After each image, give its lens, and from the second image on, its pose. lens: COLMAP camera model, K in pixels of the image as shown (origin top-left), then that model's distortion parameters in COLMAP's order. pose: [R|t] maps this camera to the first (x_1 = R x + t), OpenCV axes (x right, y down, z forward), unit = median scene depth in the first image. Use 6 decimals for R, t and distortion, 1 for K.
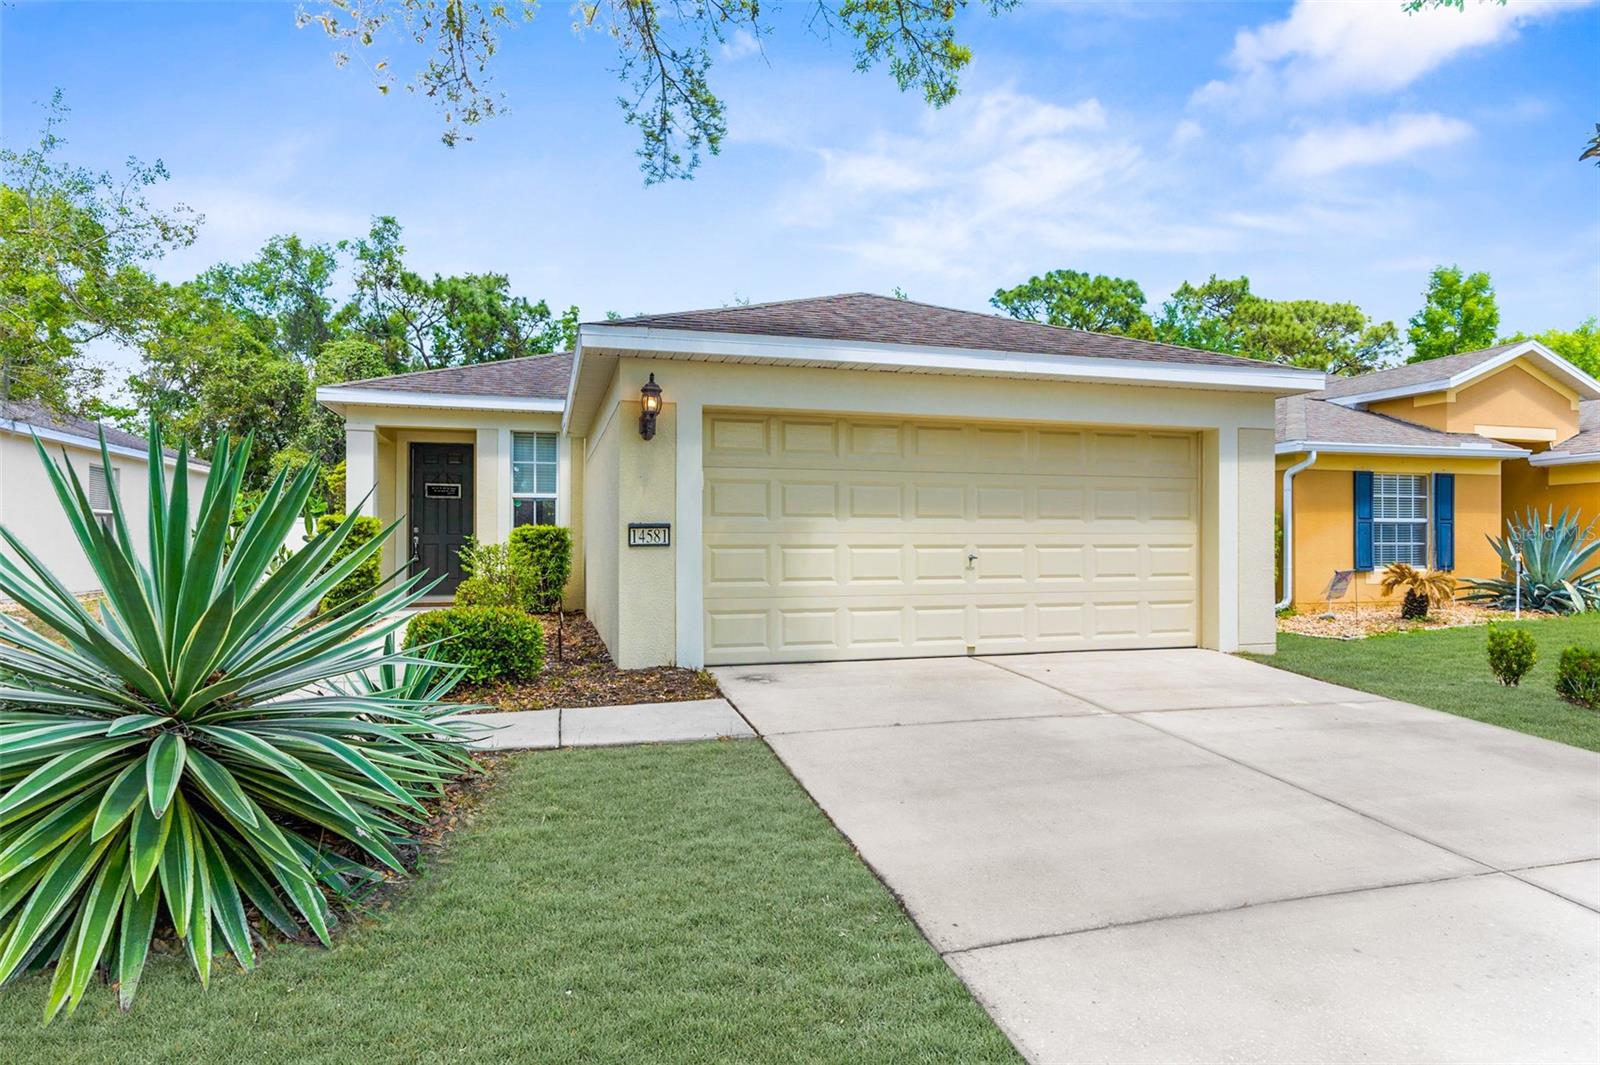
lens RADIAL K [[908.7, 0, 791.6], [0, 908.7, 528.3], [0, 0, 1]] dist [0.006267, 0.002544]
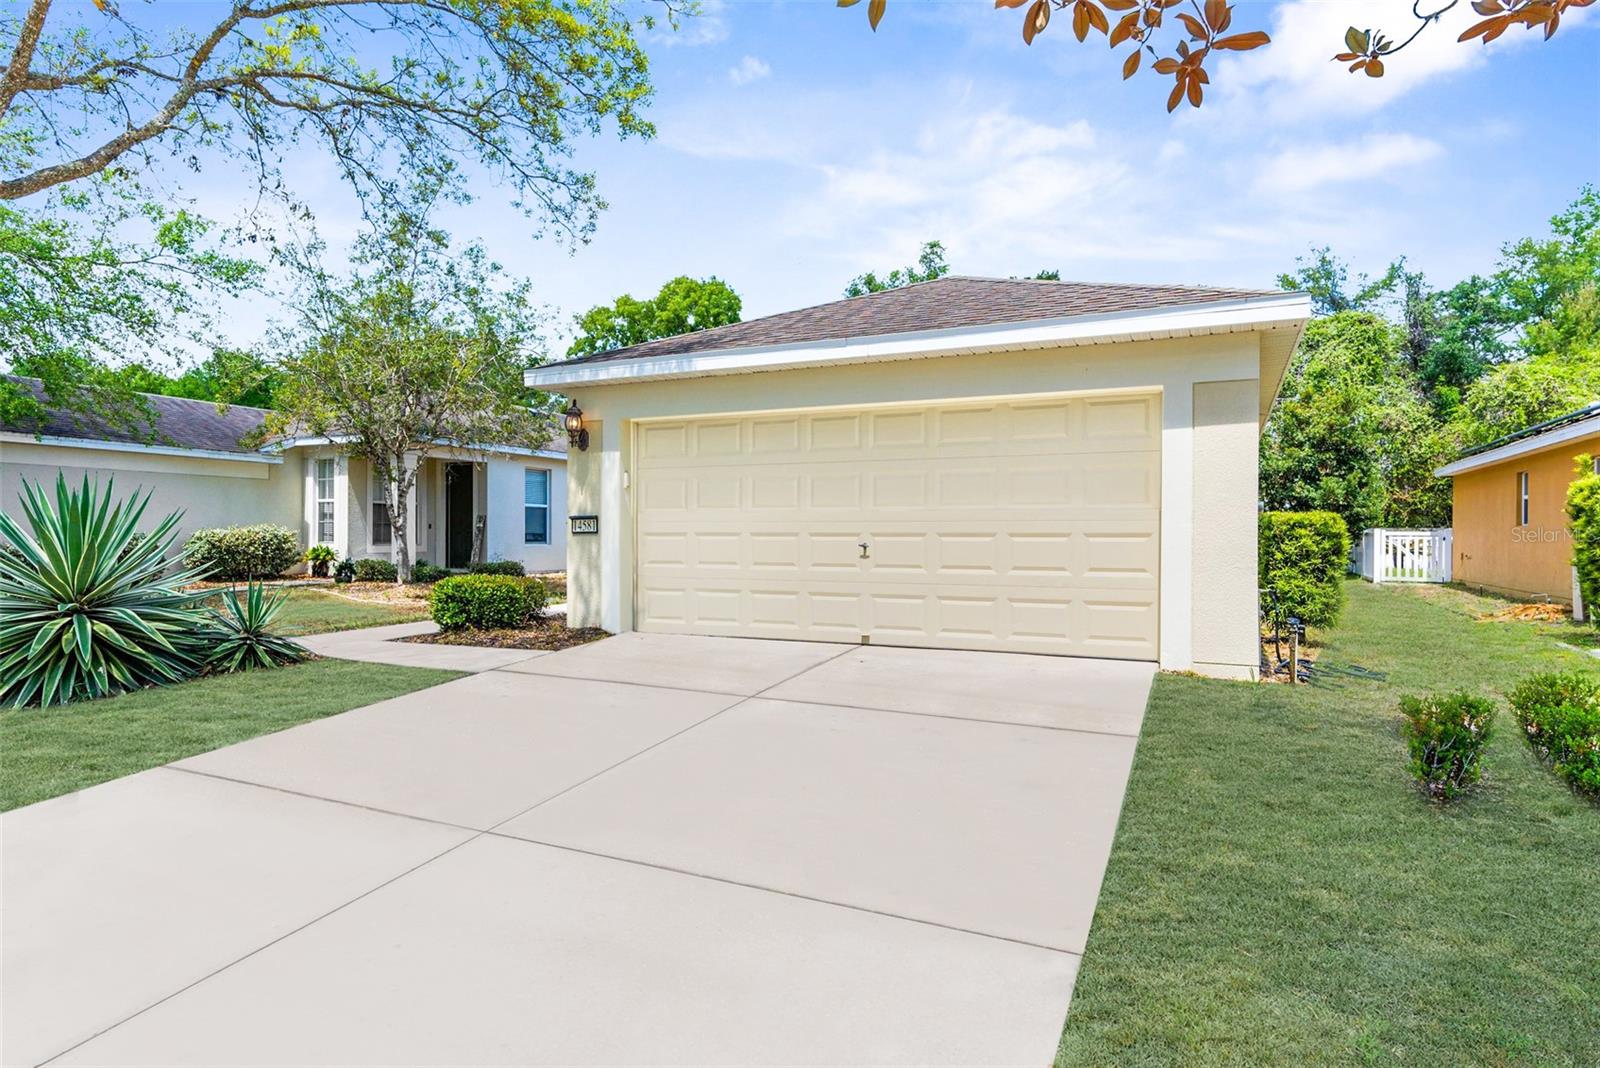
lens RADIAL K [[908.7, 0, 807.6], [0, 908.7, 526.4], [0, 0, 1]] dist [0.006267, 0.002544]
pose [[0.756052, -0.002372, -0.654507, 0.207124], [0.008920, 0.999938, 0.006680, 0.000863], [0.654451, -0.010888, 0.756026, 0.053066]]
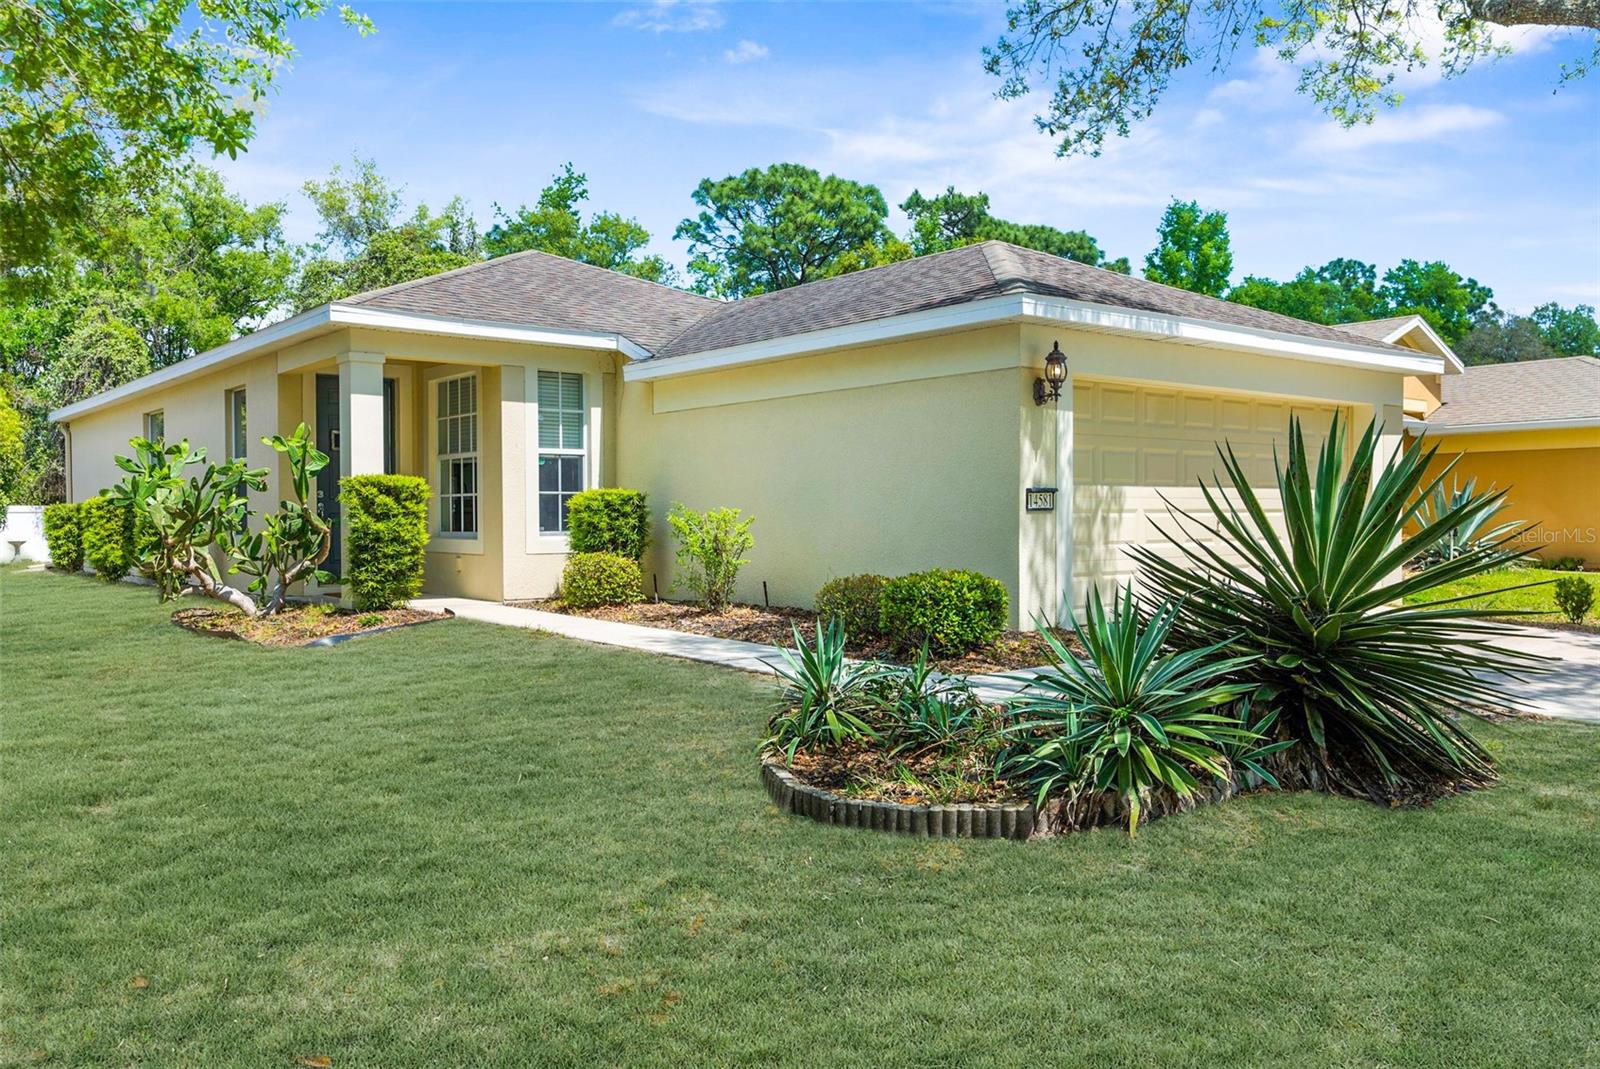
lens RADIAL K [[1285.4, 0, 748.4], [0, 1285.4, 542.2], [0, 0, 1]] dist [0.076820, 0.034546]
pose [[0.929706, -0.010035, 0.368166, -0.219902], [-0.003499, 0.999343, 0.036074, 0.000900], [-0.368286, -0.034826, 0.929060, -0.046102]]
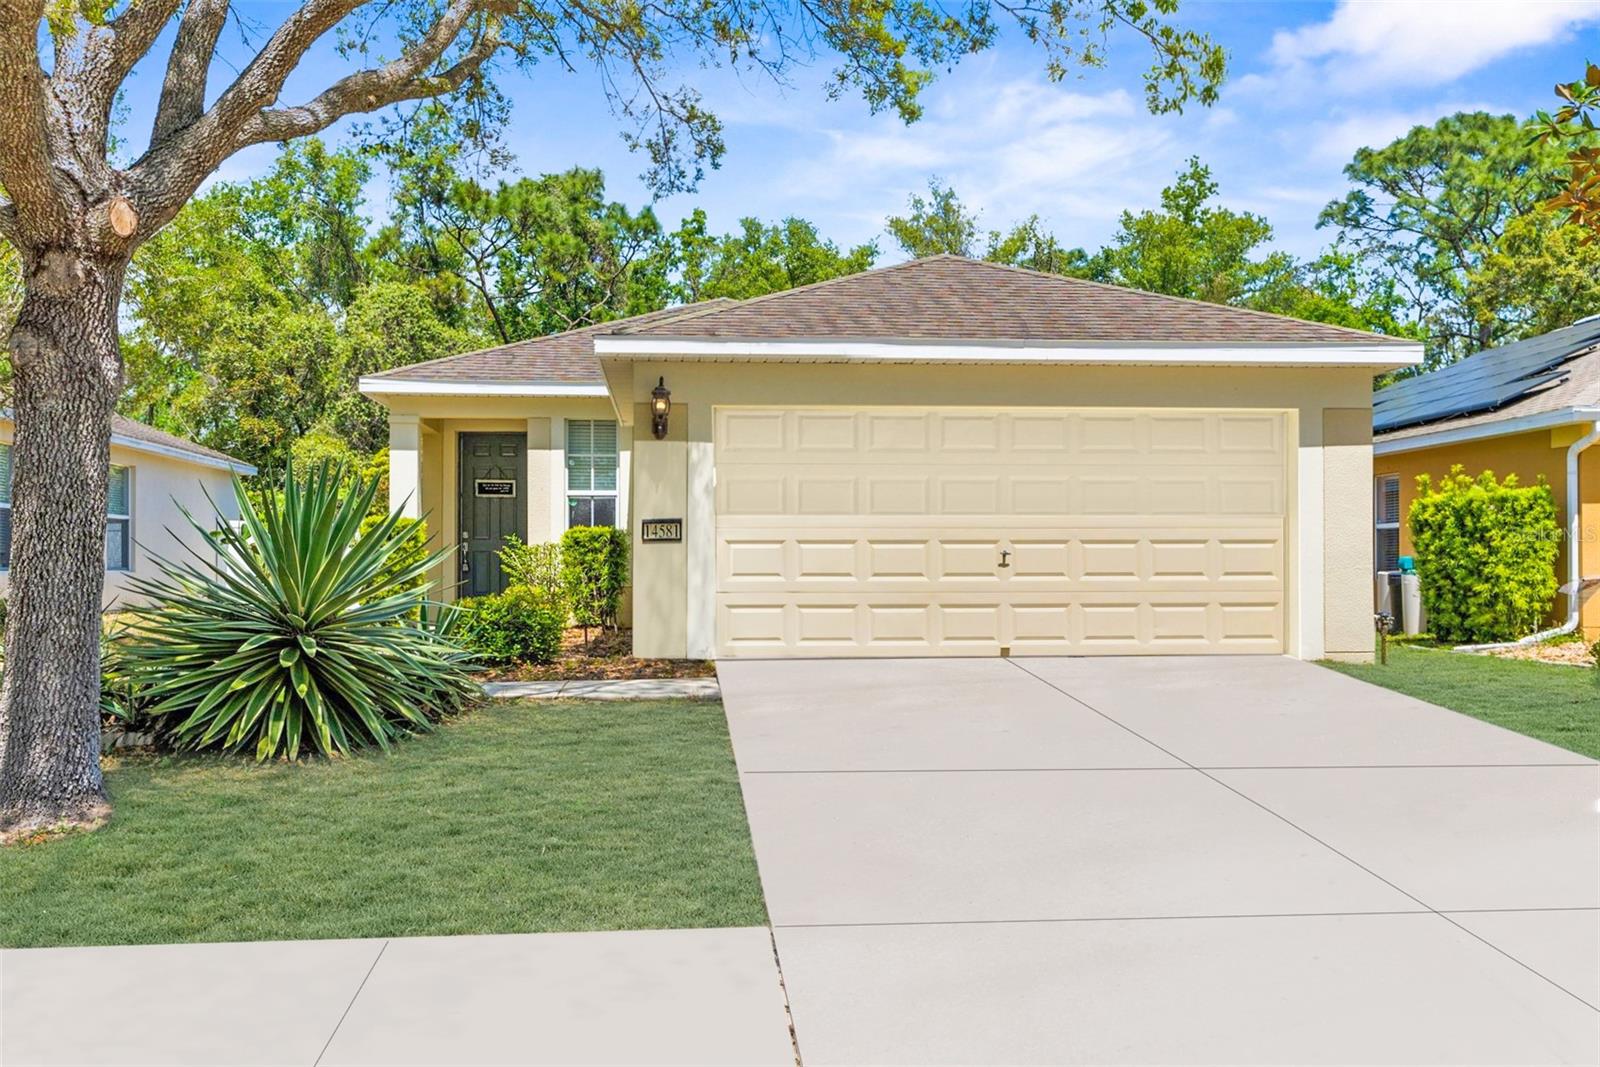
lens RADIAL K [[1524.2, 0, 796.9], [0, 1524.2, 545.2], [0, 0, 1]] dist [0.037253, 0.000000]
pose [[0.981903, -0.004460, -0.189333, 0.074022], [0.004719, 0.999988, 0.000918, 0.005307], [0.189327, -0.001795, 0.981912, -0.156866]]
